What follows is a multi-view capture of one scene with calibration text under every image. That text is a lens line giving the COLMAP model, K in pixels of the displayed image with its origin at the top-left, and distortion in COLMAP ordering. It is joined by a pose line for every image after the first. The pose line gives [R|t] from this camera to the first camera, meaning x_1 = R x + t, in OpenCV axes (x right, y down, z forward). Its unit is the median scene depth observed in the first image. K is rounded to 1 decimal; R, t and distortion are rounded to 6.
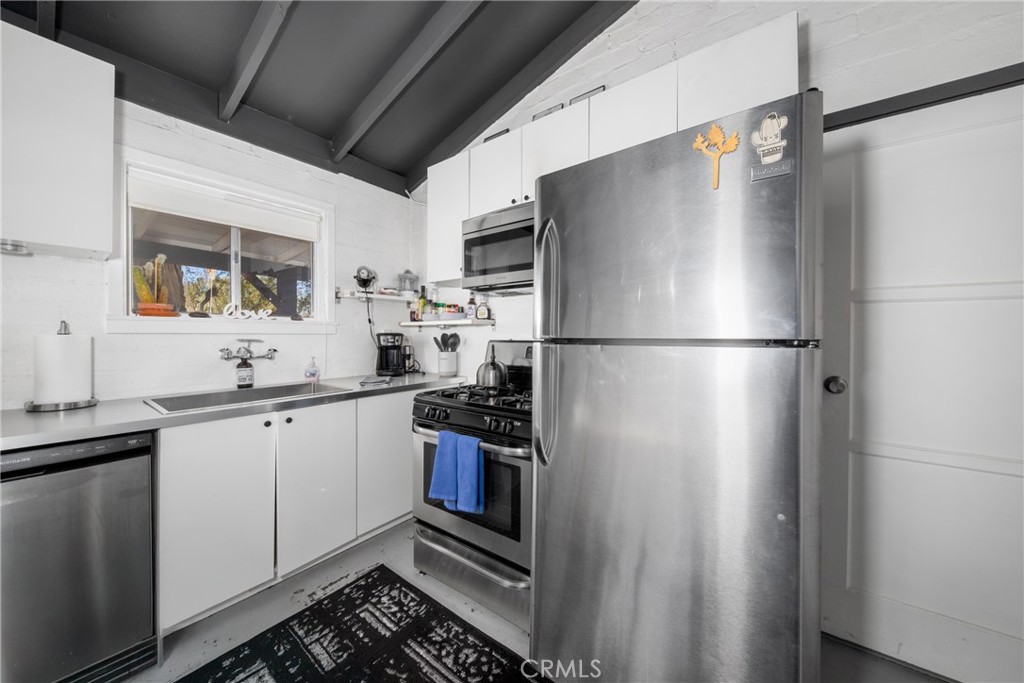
lens RADIAL K [[361.1, 0, 504.1], [0, 361.1, 335.4], [0, 0, 1]] dist [0.000113, -0.000066]
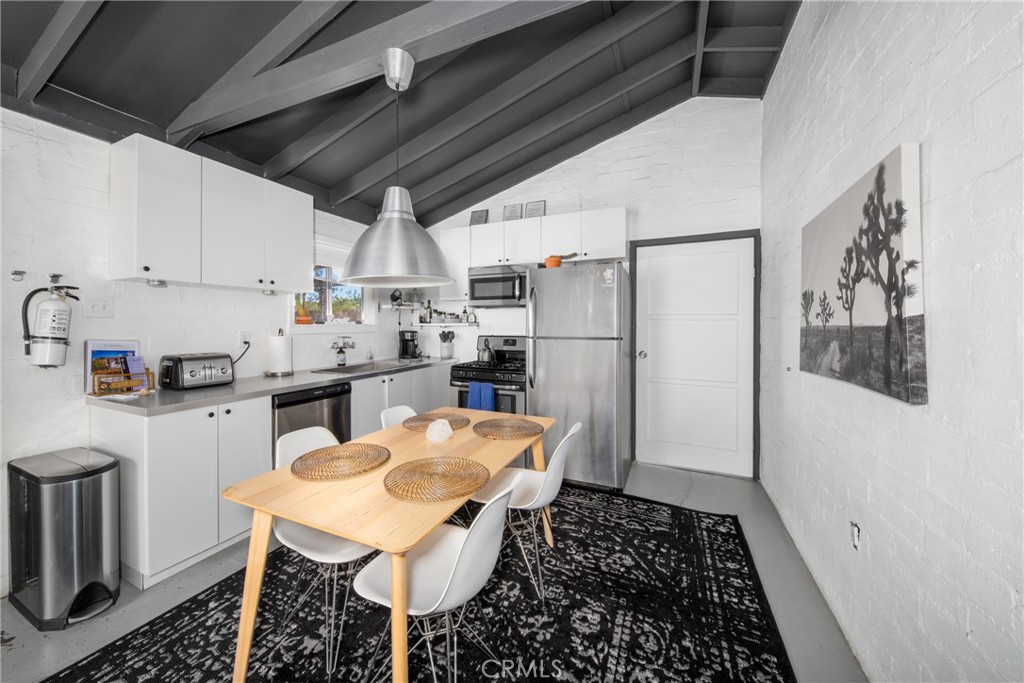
lens RADIAL K [[361.1, 0, 513.4], [0, 361.1, 343.4], [0, 0, 1]] dist [0.000113, -0.000066]
pose [[0.961457, -0.015902, 0.274497, -0.334220], [0.002083, 0.998719, 0.050562, -0.032545], [-0.274949, -0.048041, 0.960258, -0.654425]]
